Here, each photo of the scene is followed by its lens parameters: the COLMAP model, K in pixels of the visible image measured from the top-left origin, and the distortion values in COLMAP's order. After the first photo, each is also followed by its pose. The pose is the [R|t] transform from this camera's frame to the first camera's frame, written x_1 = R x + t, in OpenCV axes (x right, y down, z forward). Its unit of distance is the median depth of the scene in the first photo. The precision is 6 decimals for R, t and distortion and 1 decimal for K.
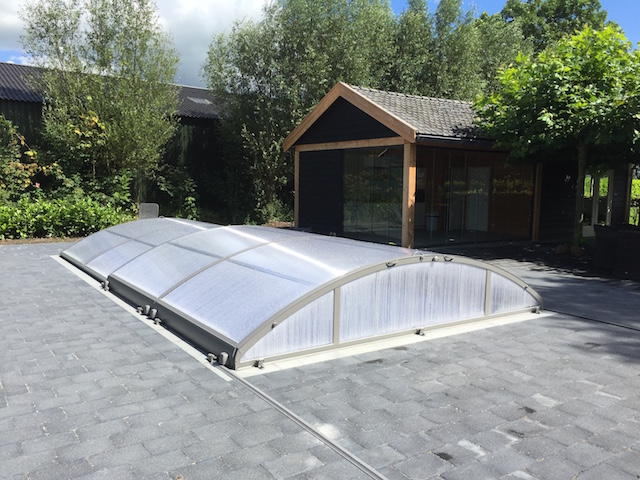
lens RADIAL K [[544.0, 0, 320.0], [0, 544.0, 240.0], [0, 0, 1]] dist [0.124828, -0.215977]
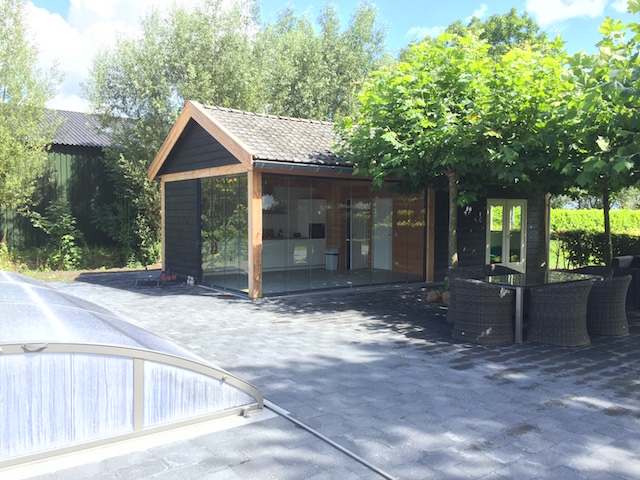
lens RADIAL K [[544.0, 0, 320.0], [0, 544.0, 240.0], [0, 0, 1]] dist [0.124828, -0.215977]
pose [[0.999756, -0.014036, 0.017042, 0.217561], [0.015012, 0.998172, -0.058547, -0.017772], [-0.016189, 0.058789, 0.998139, 0.149479]]
